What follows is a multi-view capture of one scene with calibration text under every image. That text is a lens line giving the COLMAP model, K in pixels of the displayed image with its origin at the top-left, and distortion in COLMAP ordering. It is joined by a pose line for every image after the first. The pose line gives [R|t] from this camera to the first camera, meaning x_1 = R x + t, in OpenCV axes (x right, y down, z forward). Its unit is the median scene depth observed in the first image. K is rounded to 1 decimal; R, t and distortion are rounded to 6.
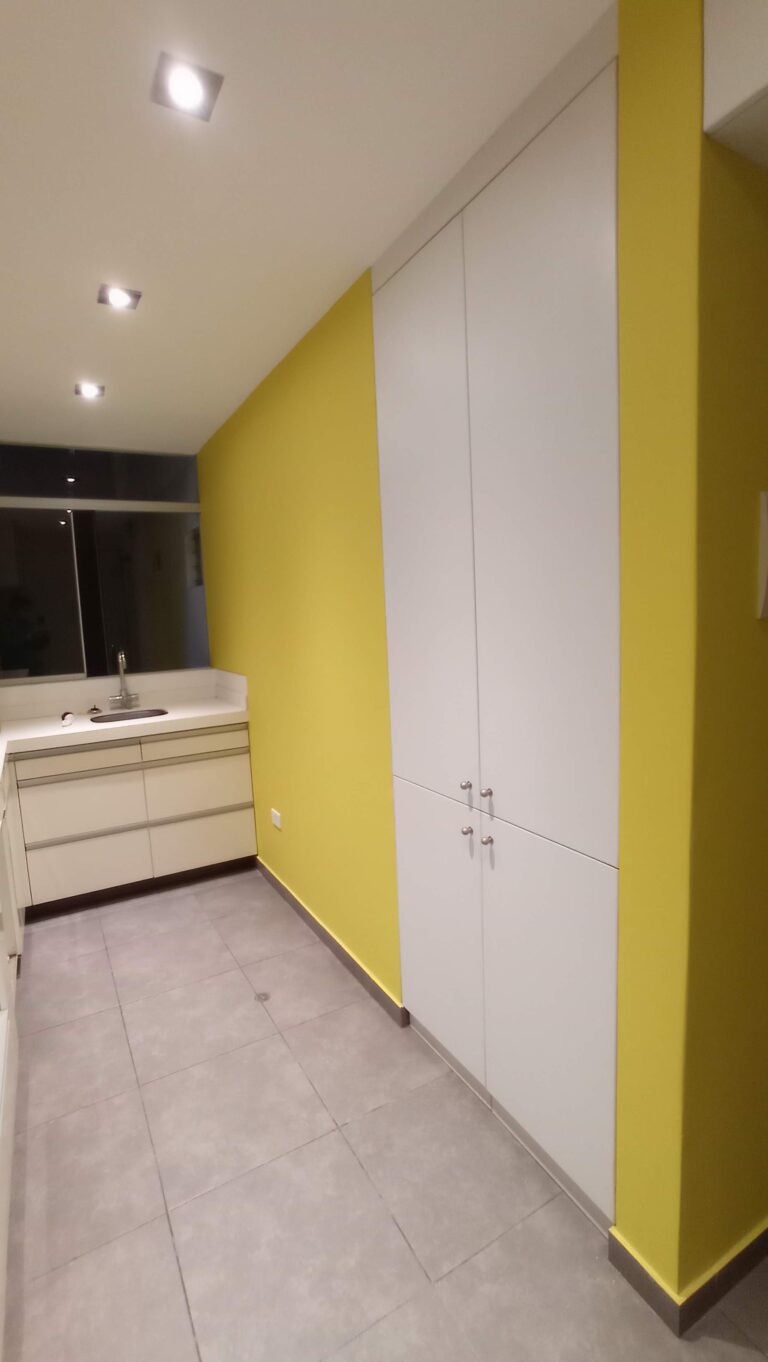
lens RADIAL K [[618.3, 0, 370.4], [0, 618.3, 676.6], [0, 0, 1]] dist [-0.044330, 0.021502]
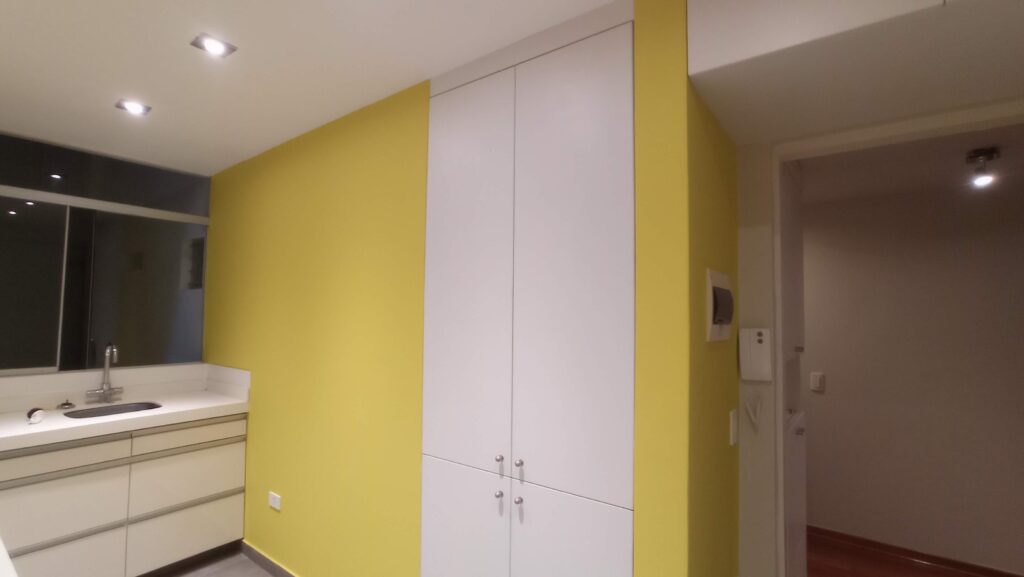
lens RADIAL K [[464.9, 0, 507.9], [0, 464.9, 288.6], [0, 0, 1]] dist [-0.044330, 0.021502]
pose [[0.906460, 0.073960, 0.415766, -0.136293], [-0.002390, 0.985427, -0.170084, -0.007589], [-0.422286, 0.153180, 0.893426, 0.024552]]
